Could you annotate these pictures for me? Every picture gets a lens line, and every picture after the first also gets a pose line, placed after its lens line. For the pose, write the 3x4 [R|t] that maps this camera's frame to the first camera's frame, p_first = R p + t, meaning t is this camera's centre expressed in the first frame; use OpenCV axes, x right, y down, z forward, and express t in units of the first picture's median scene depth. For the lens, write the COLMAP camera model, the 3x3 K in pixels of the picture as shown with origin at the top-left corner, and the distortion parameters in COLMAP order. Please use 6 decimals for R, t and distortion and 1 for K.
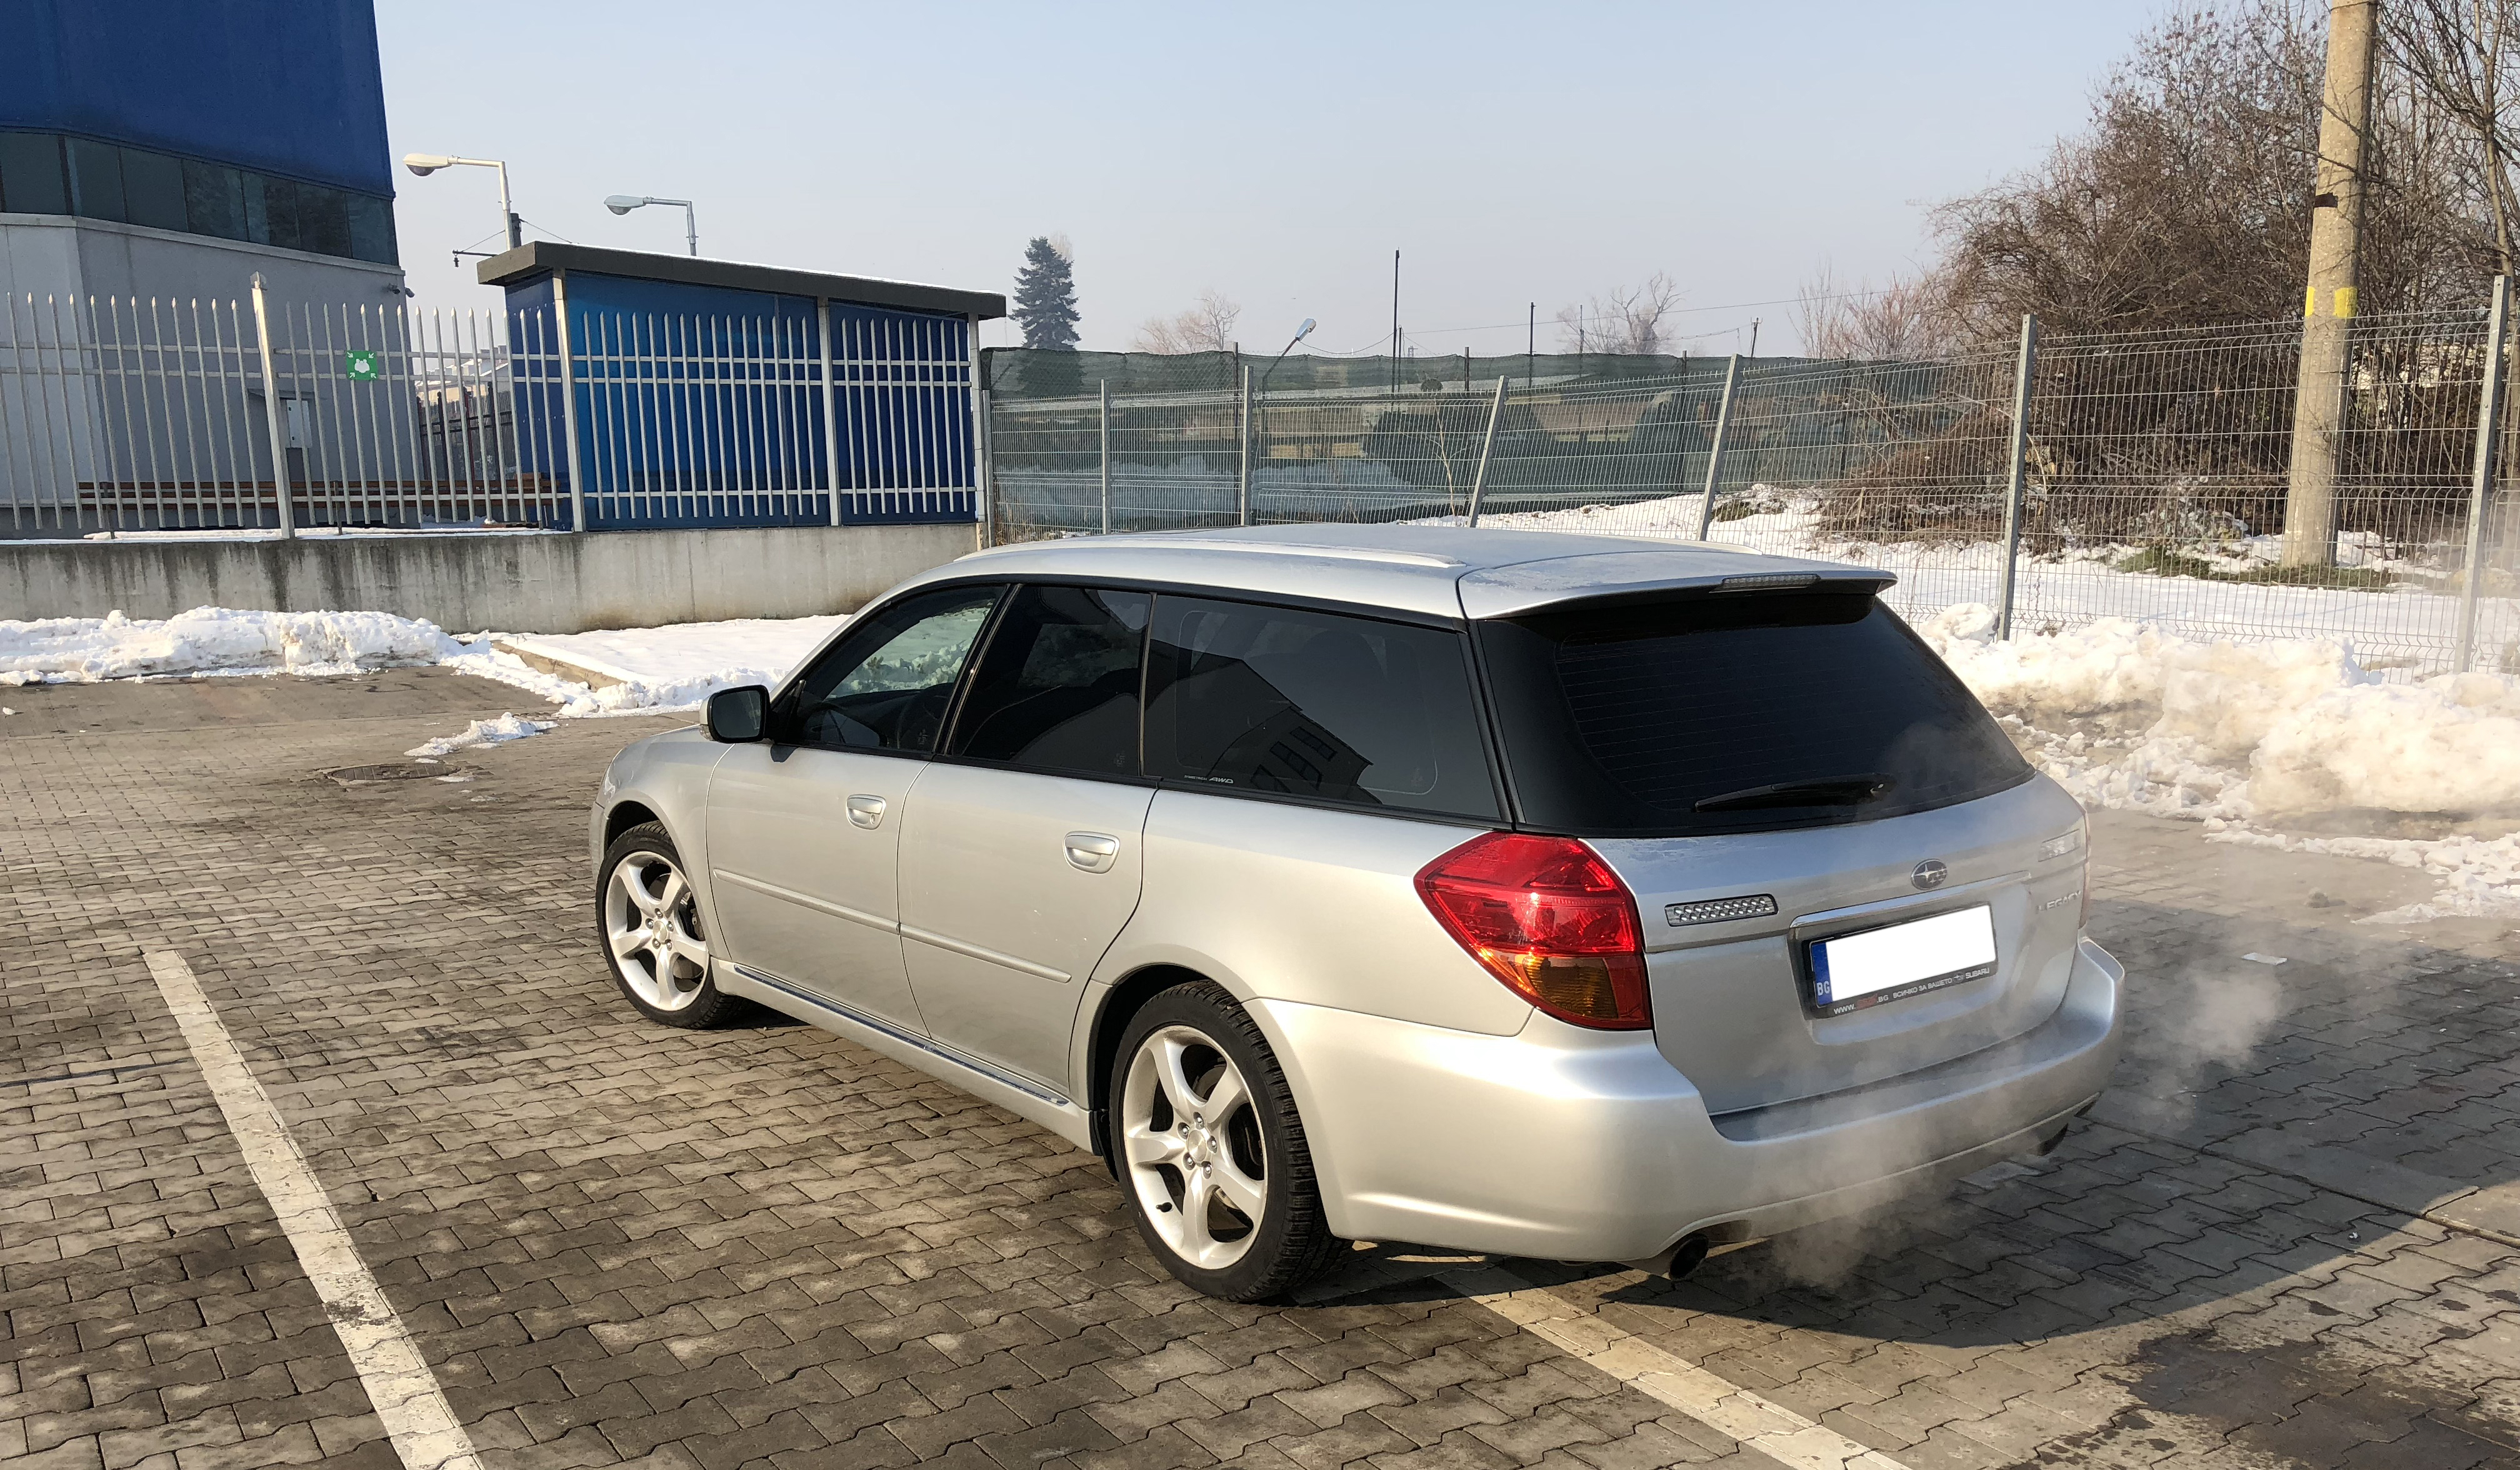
lens RADIAL K [[2069.2, 0, 1264.5], [0, 2069.2, 890.1], [0, 0, 1]] dist [0.012830, 0.000600]
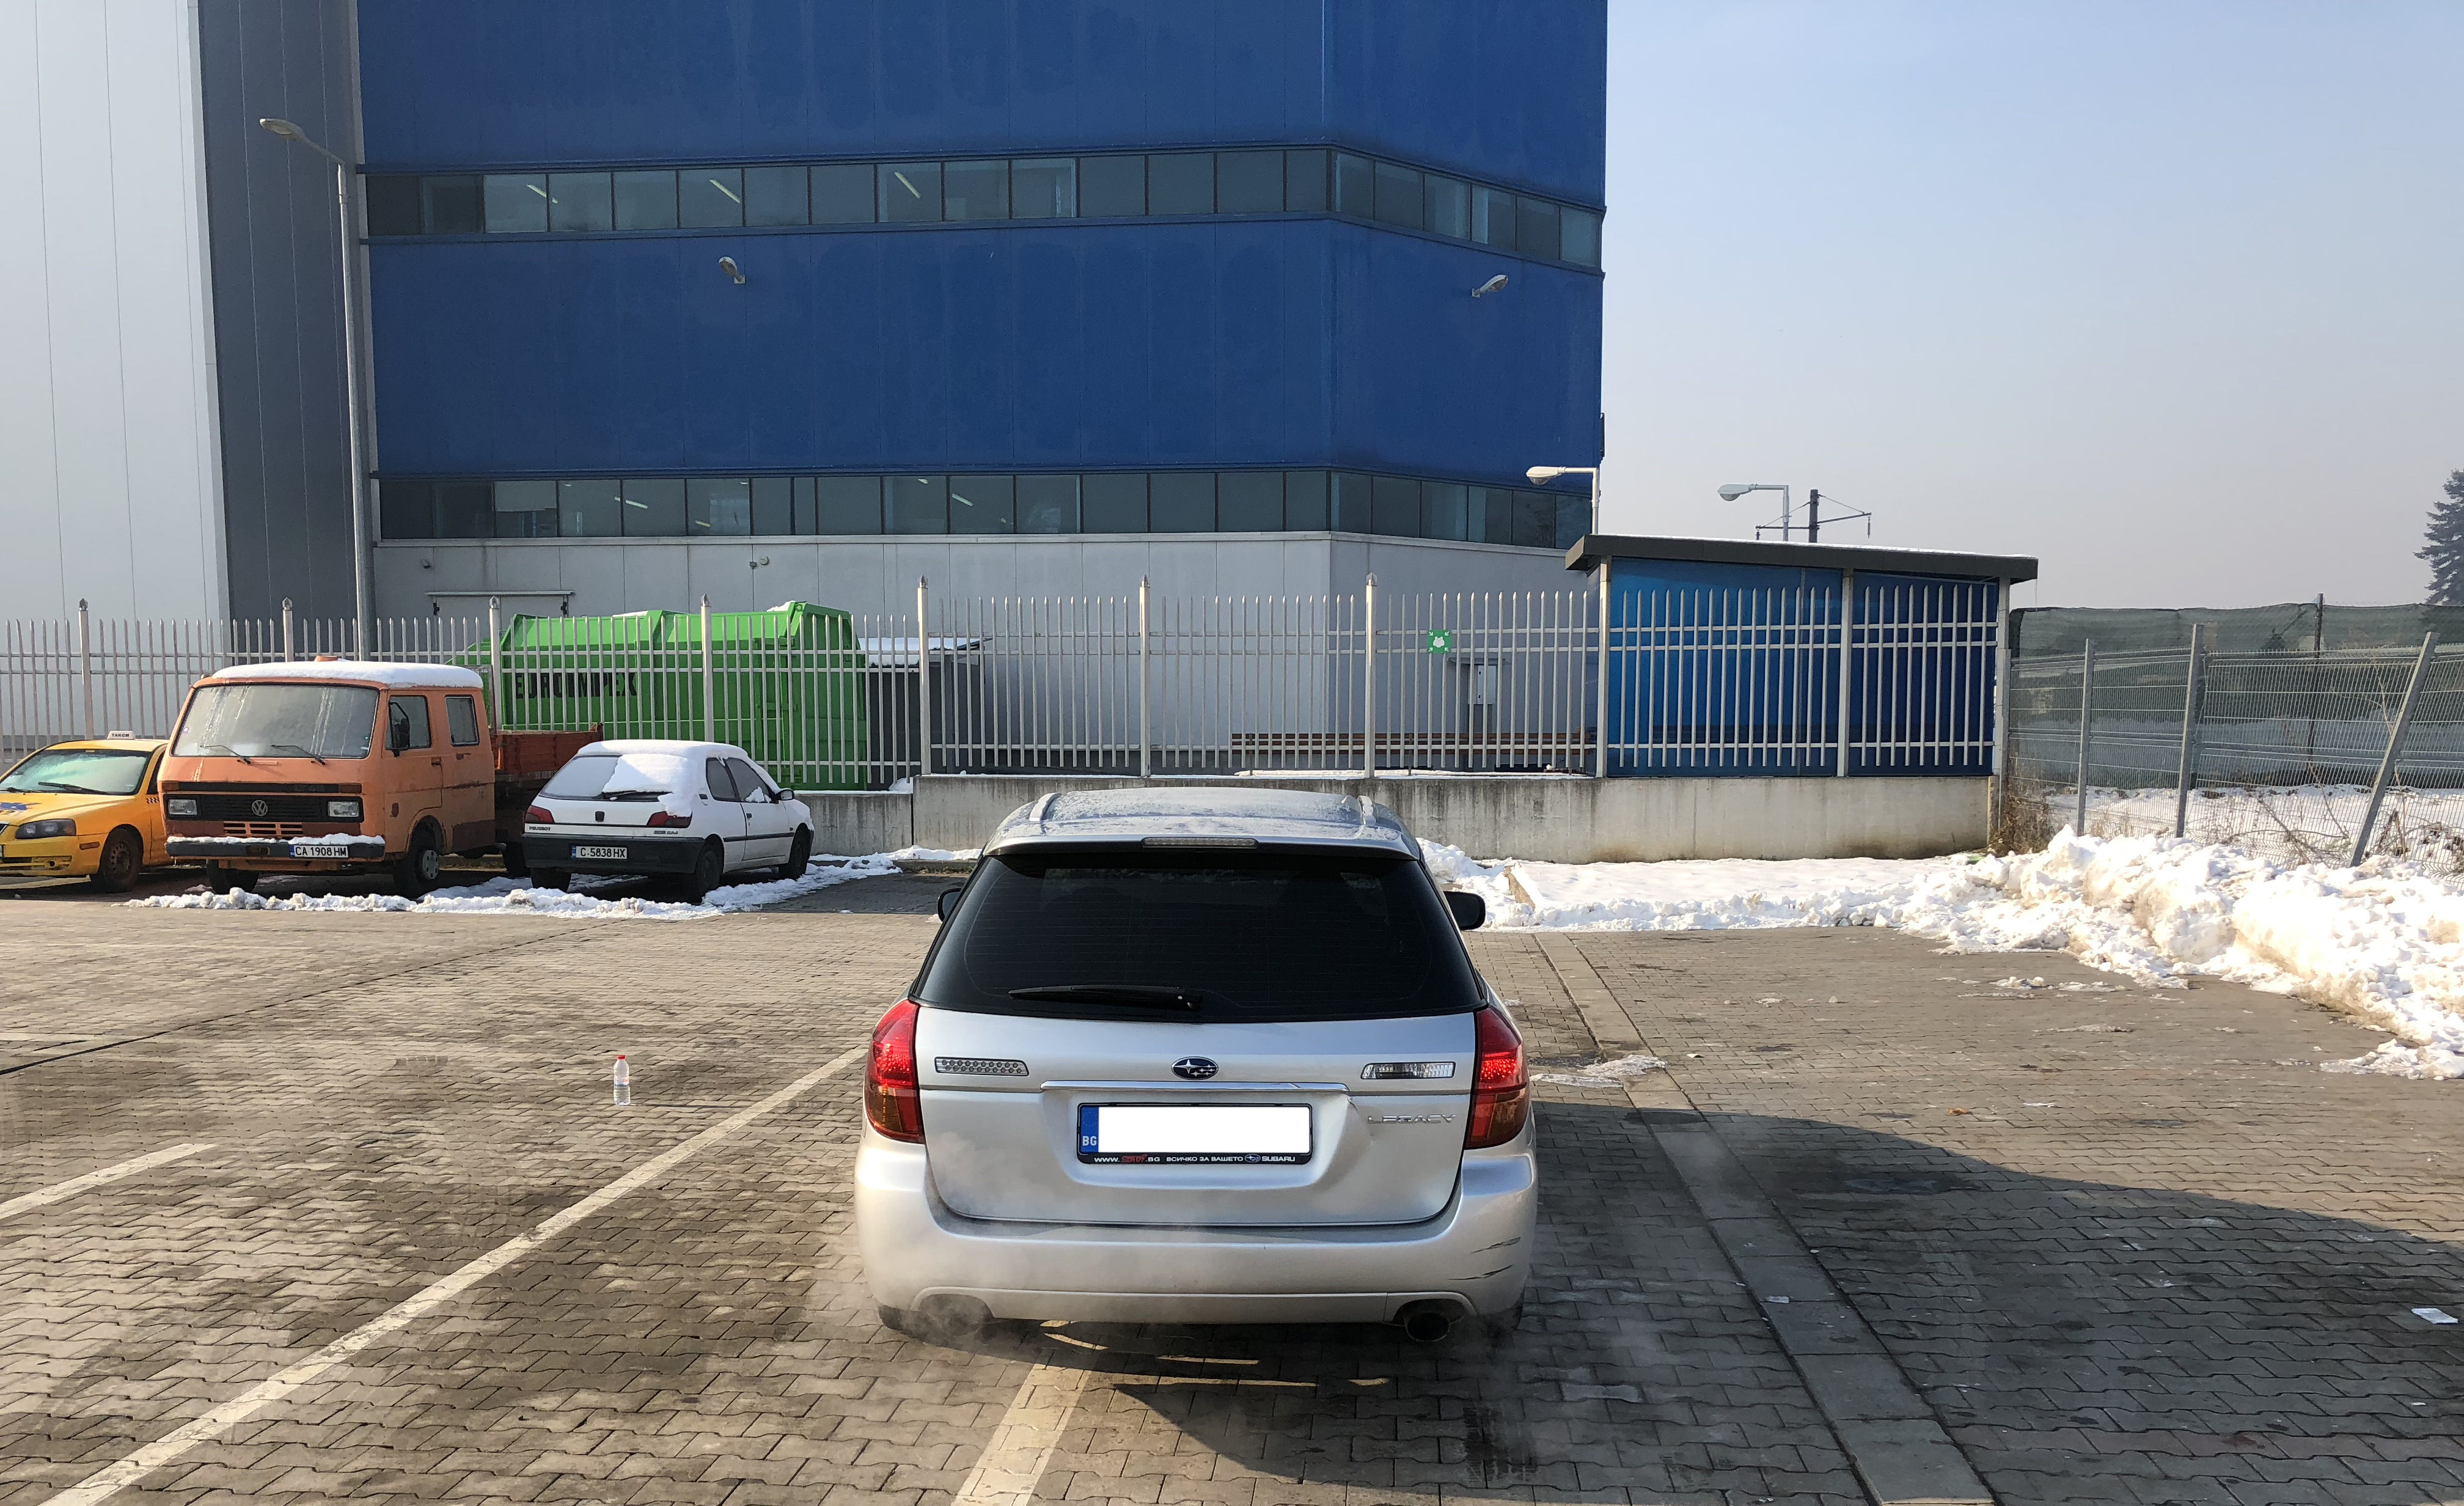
lens RADIAL K [[1980.9, 0, 1227.7], [0, 1980.9, 934.1], [0, 0, 1]] dist [0.002760, -0.004793]
pose [[0.789141, 0.069984, -0.610212, 0.194964], [-0.125750, 0.990852, -0.048984, -0.005704], [0.601201, 0.115390, 0.790723, 0.009089]]
